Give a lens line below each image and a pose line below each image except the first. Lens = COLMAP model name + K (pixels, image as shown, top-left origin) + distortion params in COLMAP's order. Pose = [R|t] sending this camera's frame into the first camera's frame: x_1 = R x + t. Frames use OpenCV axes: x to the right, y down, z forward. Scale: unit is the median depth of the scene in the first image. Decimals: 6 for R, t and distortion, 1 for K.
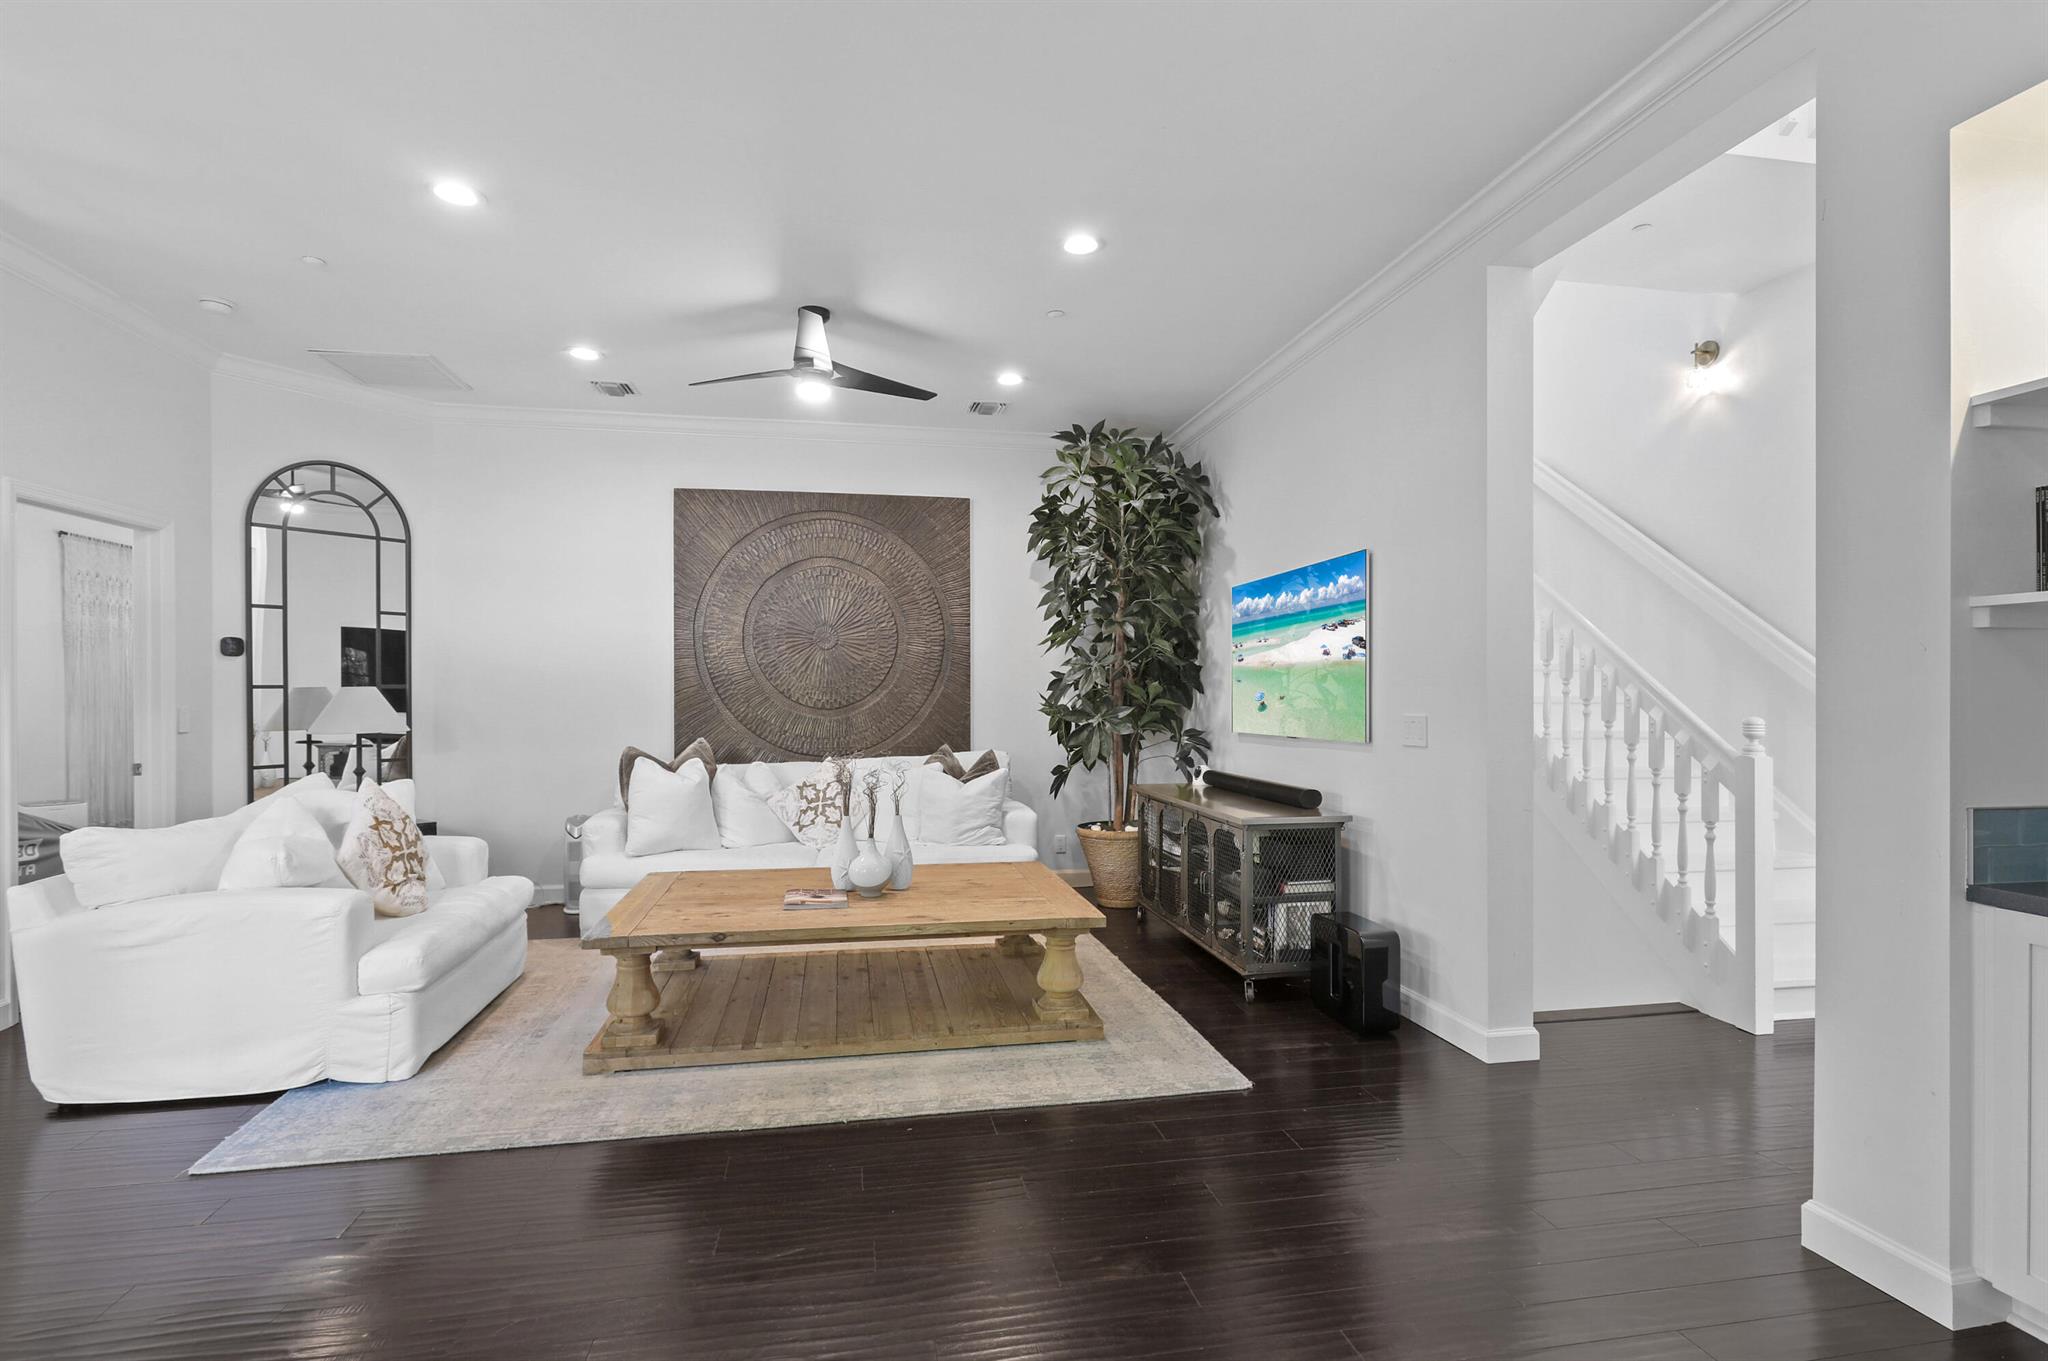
lens RADIAL K [[996.0, 0, 1023.9], [0, 996.0, 688.2], [0, 0, 1]] dist [-0.001719, -0.000045]
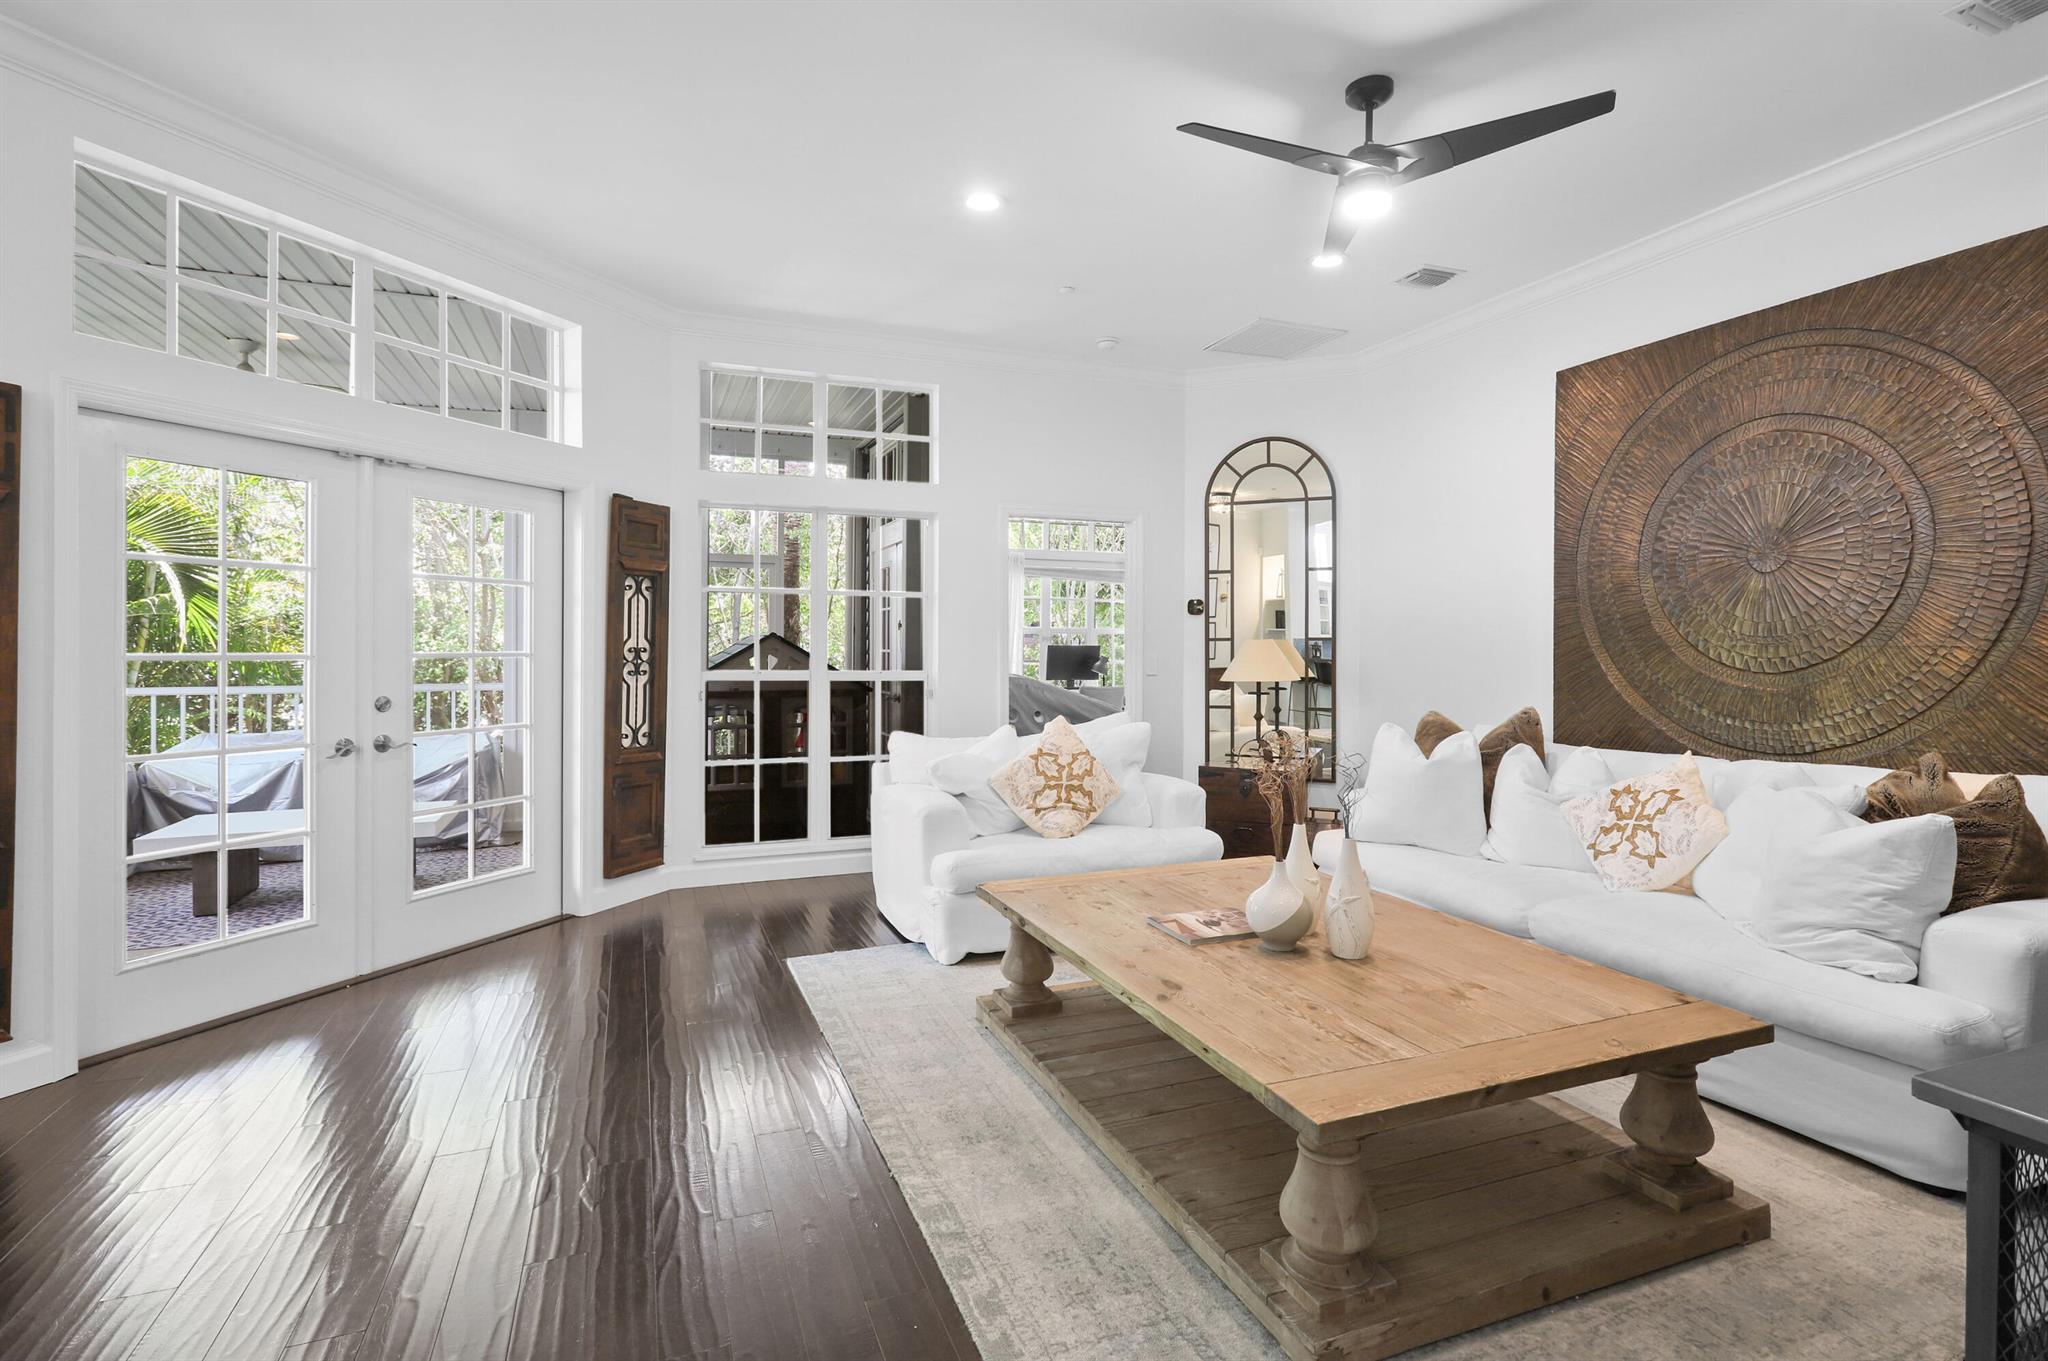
lens RADIAL K [[996.0, 0, 1031.7], [0, 996.0, 644.0], [0, 0, 1]] dist [-0.001719, -0.000045]
pose [[0.184476, -0.002524, -0.982834, 0.370413], [-0.000573, 0.999996, -0.002675, 0.006926], [0.982837, 0.001057, 0.184474, 0.567912]]
